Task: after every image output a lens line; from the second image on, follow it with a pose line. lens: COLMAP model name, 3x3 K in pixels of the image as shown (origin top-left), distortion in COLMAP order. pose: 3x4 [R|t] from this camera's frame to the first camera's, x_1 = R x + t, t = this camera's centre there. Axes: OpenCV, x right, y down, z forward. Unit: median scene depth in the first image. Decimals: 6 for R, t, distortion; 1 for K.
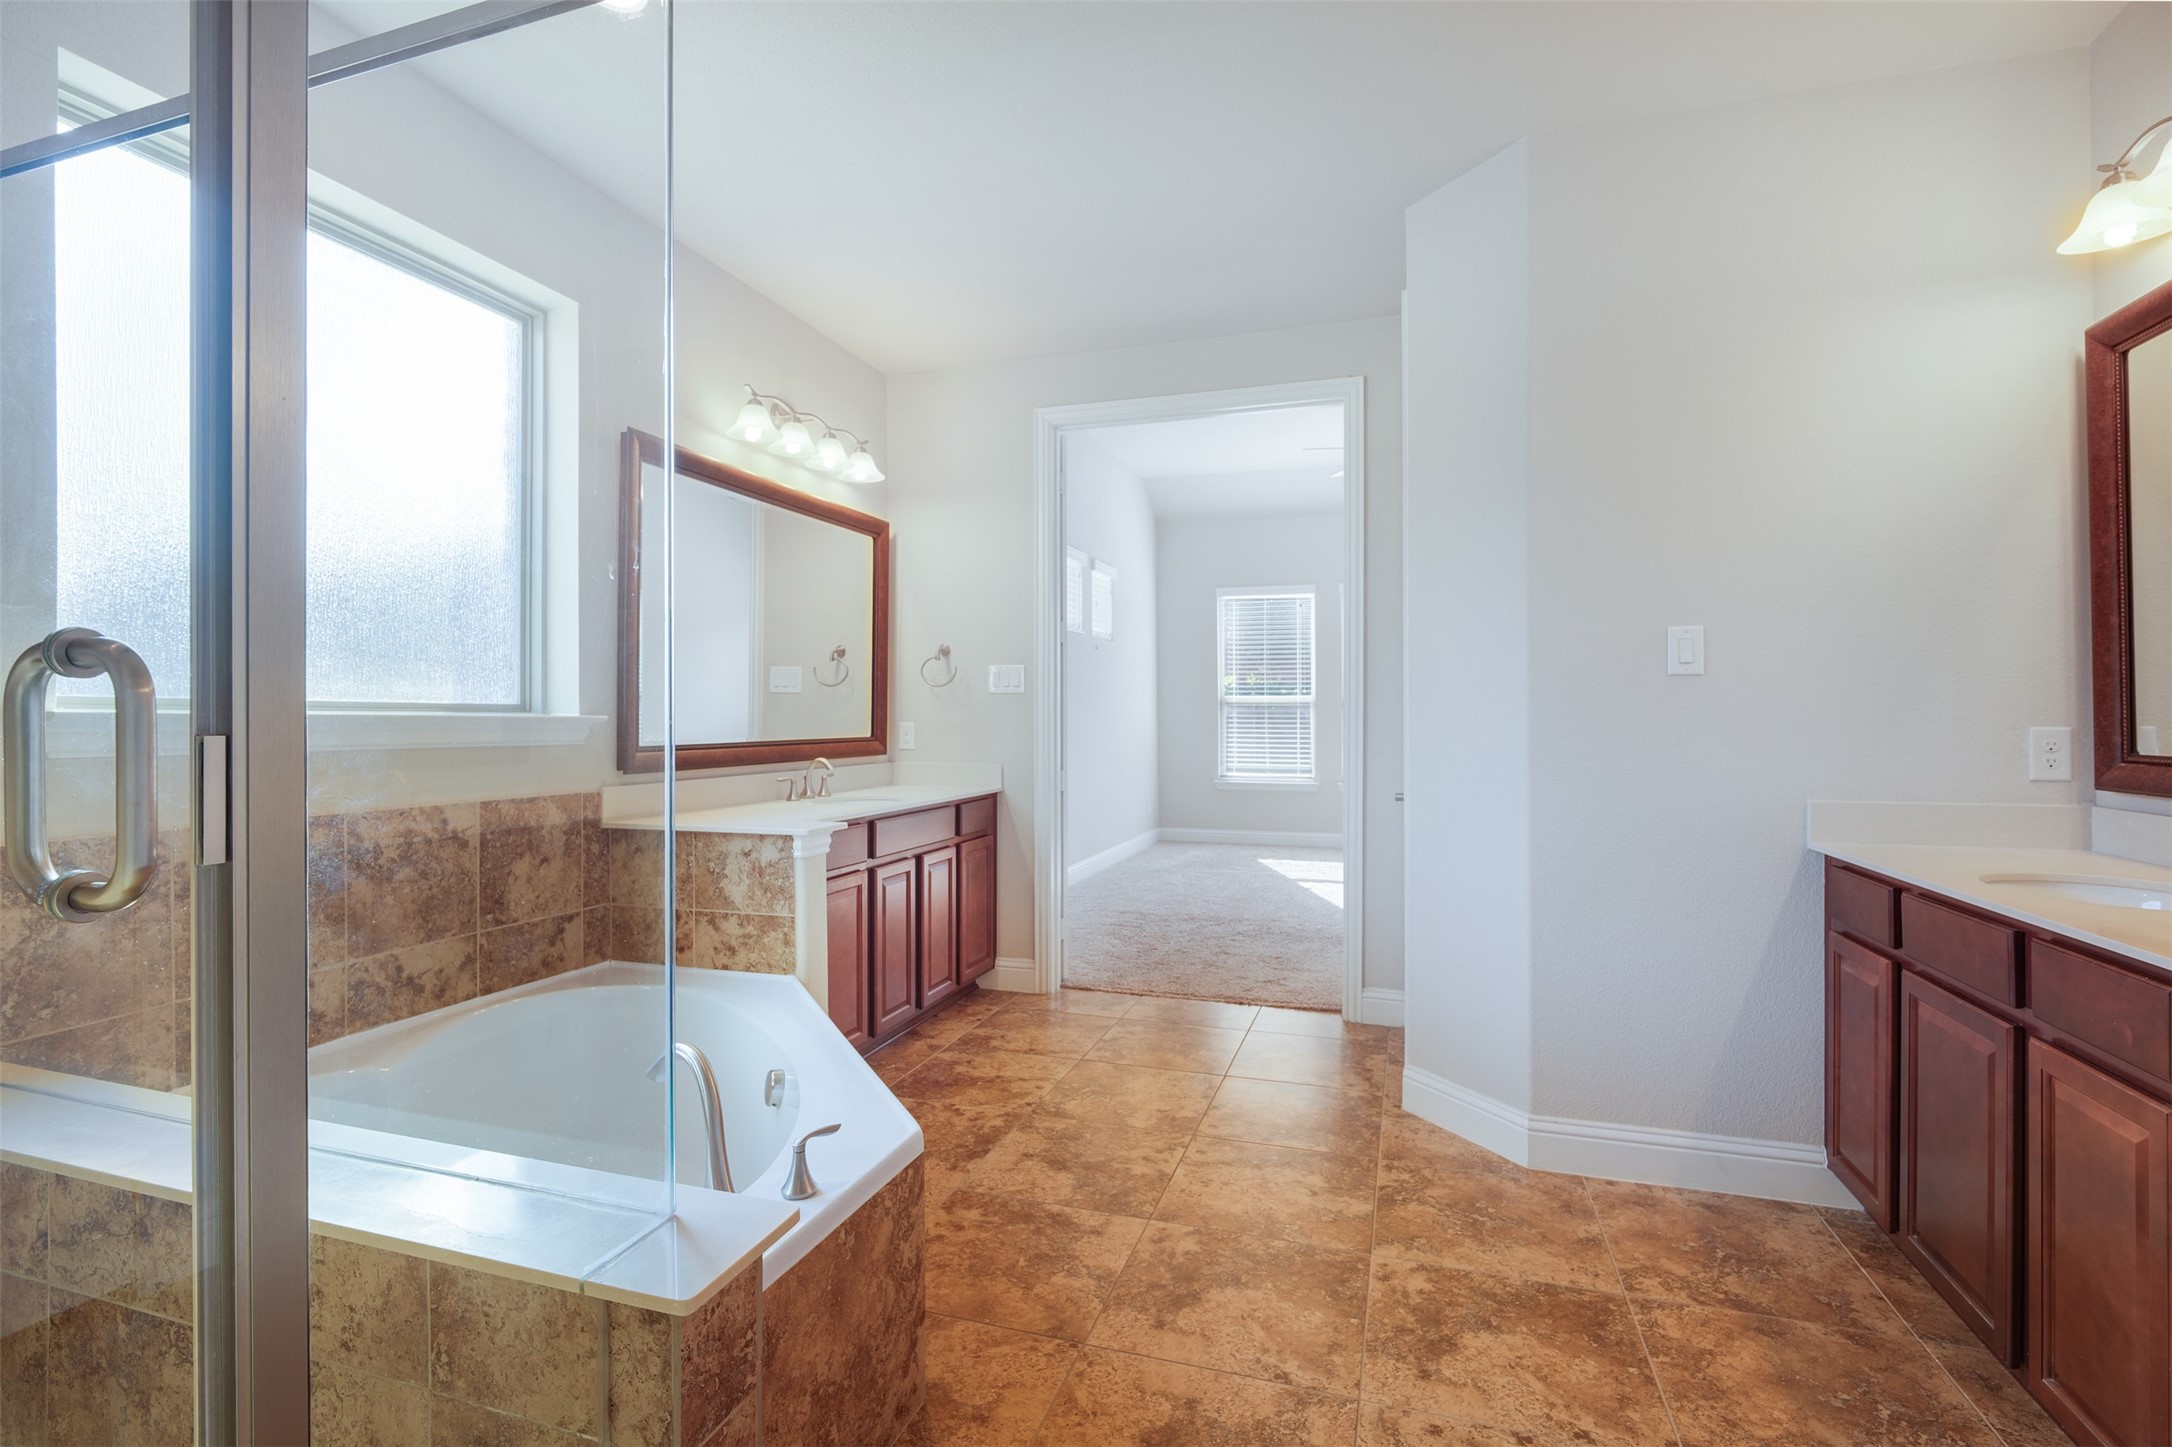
lens RADIAL K [[1015.5, 0, 1095.2], [0, 1015.5, 716.2], [0, 0, 1]] dist [0.000226, -0.002647]
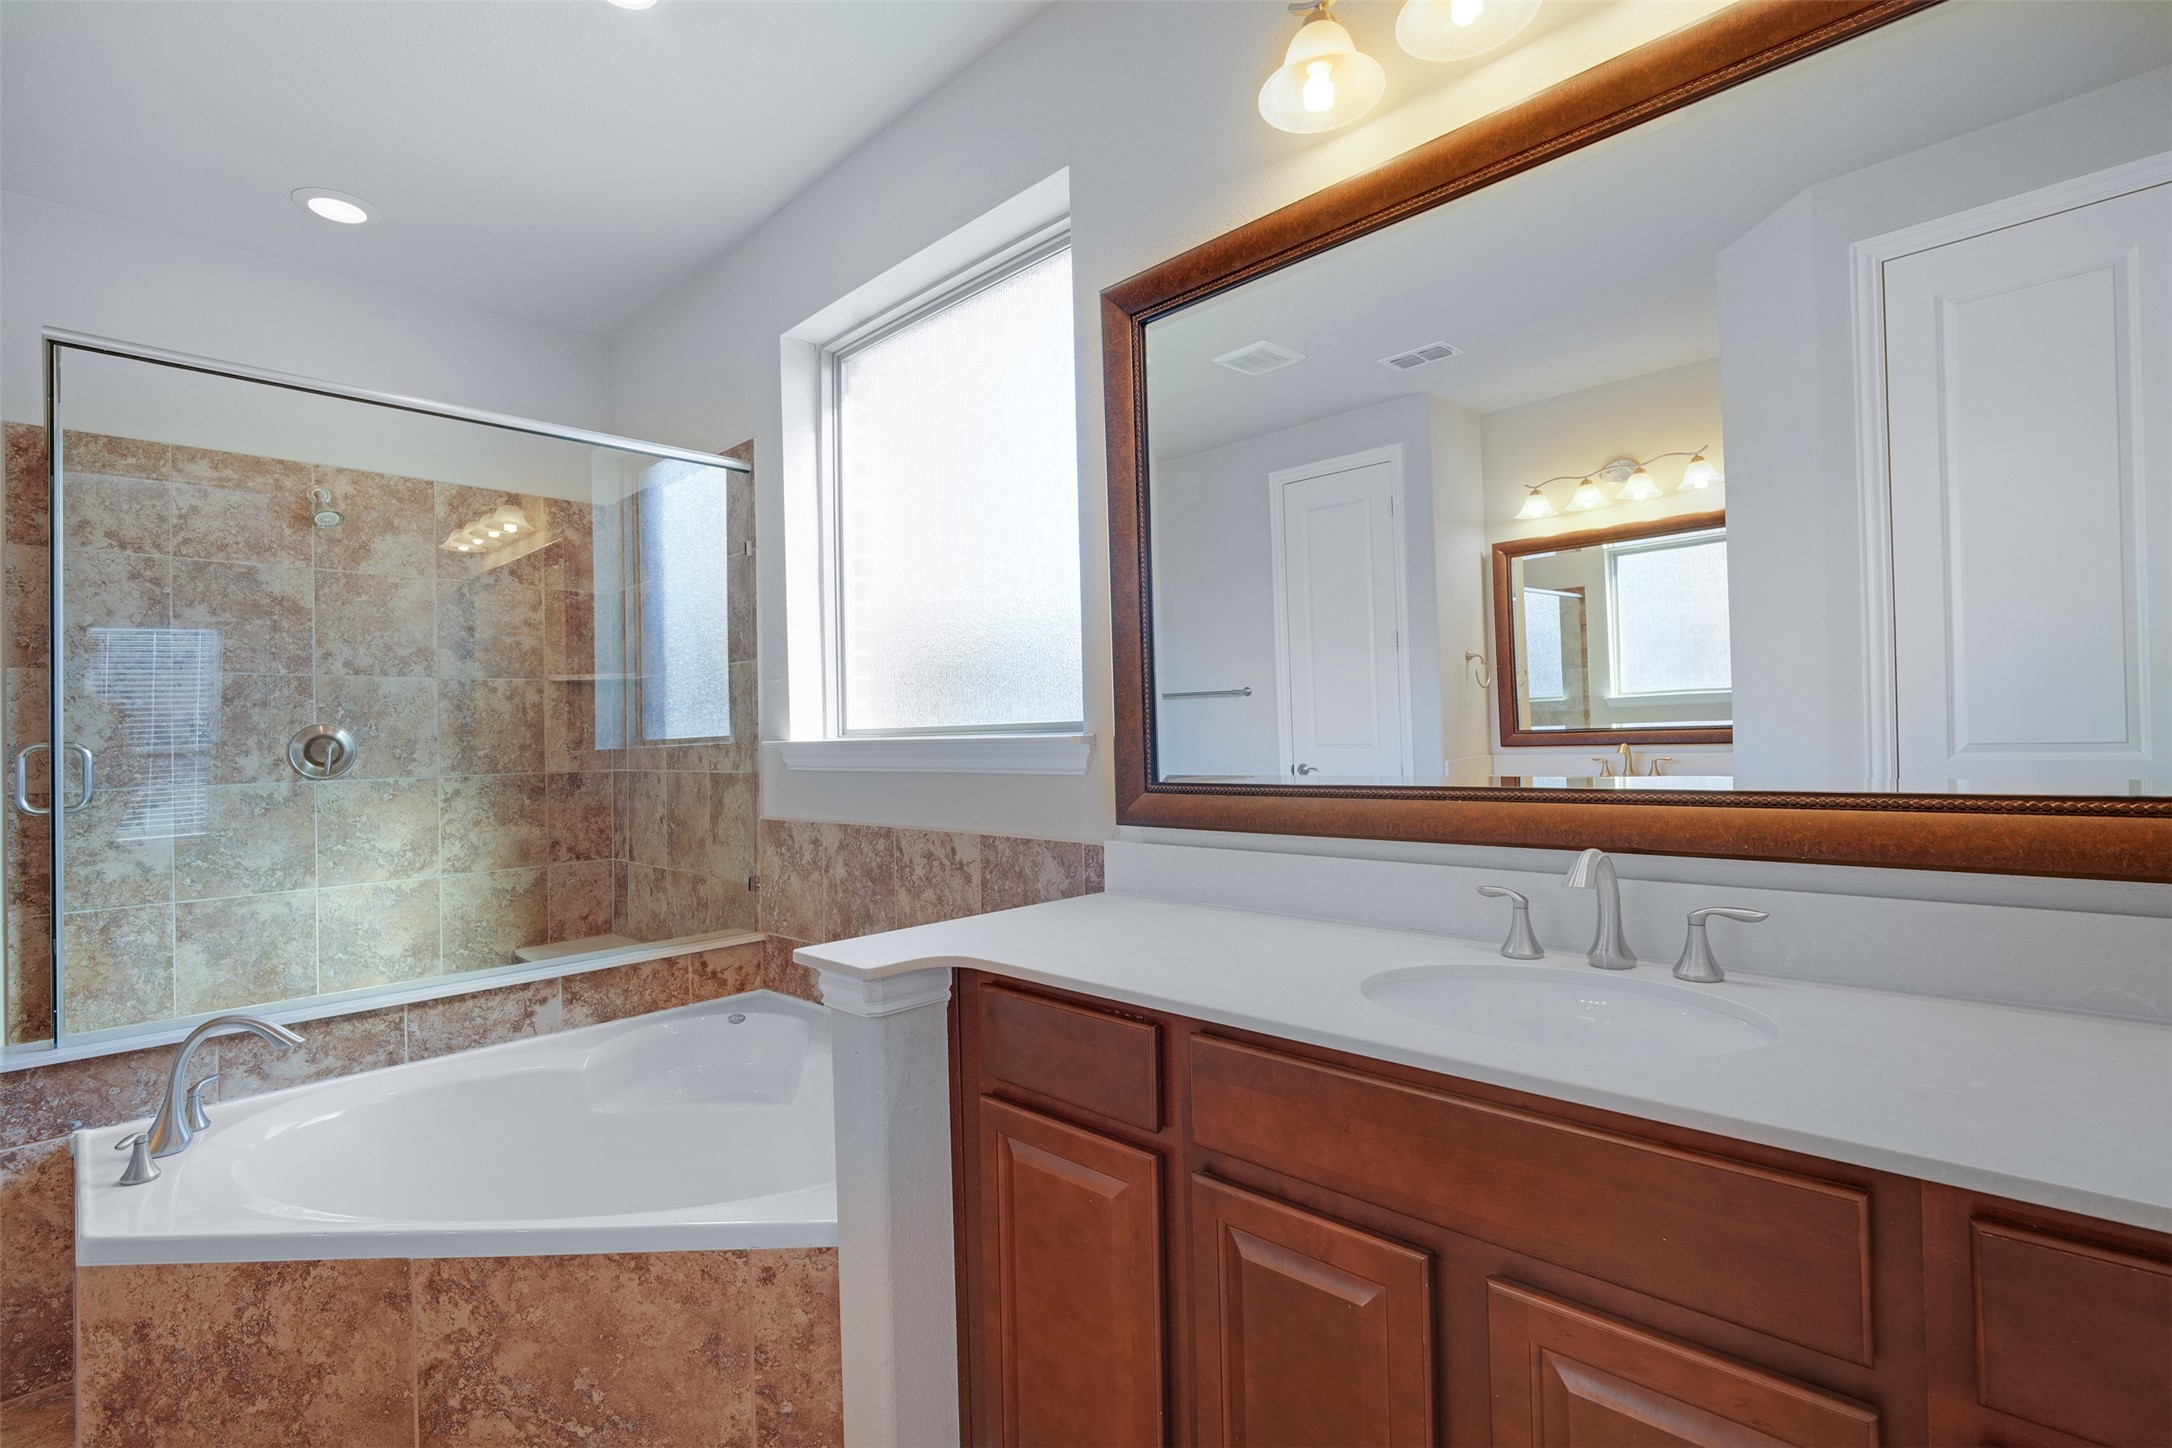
lens RADIAL K [[1015.5, 0, 1093.7], [0, 1015.5, 721.7], [0, 0, 1]] dist [0.000226, -0.002647]
pose [[-0.446742, -0.003397, -0.894656, 0.142875], [0.022685, 0.999628, -0.015122, 0.001284], [0.894375, -0.027051, -0.446499, 1.481316]]
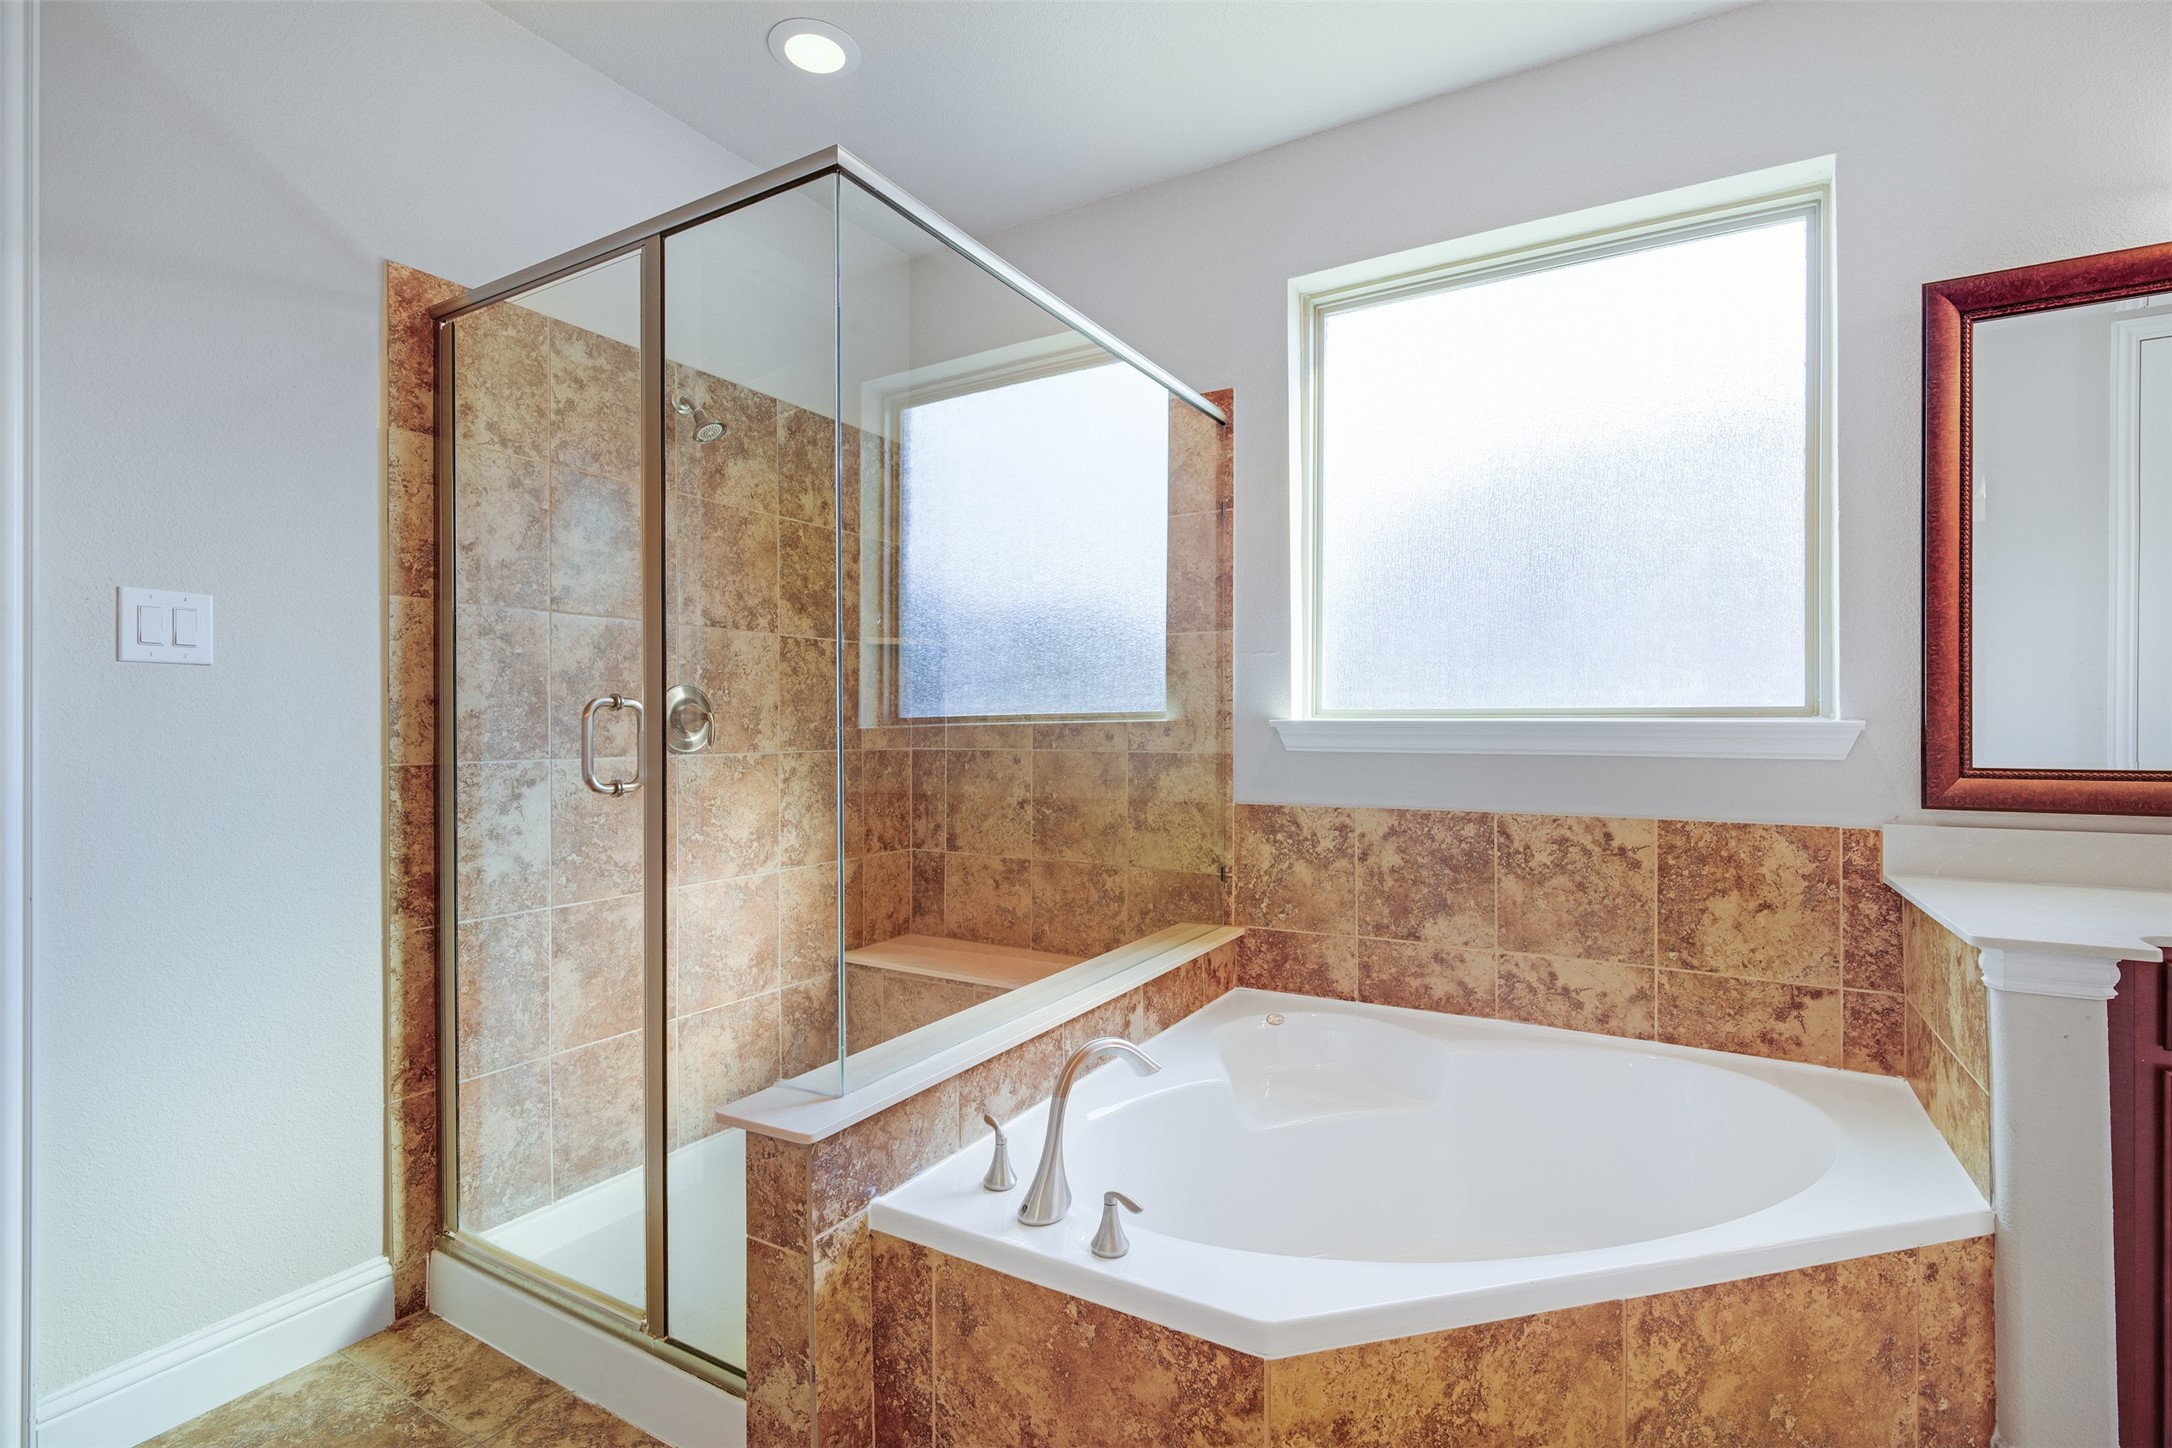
lens RADIAL K [[1015.5, 0, 1080.7], [0, 1015.5, 729.4], [0, 0, 1]] dist [0.000226, -0.002647]
pose [[-0.212154, 0.004260, -0.977227, 0.353040], [-0.000711, 0.999990, 0.004514, 0.002999], [0.977236, 0.001652, -0.212149, 0.696302]]
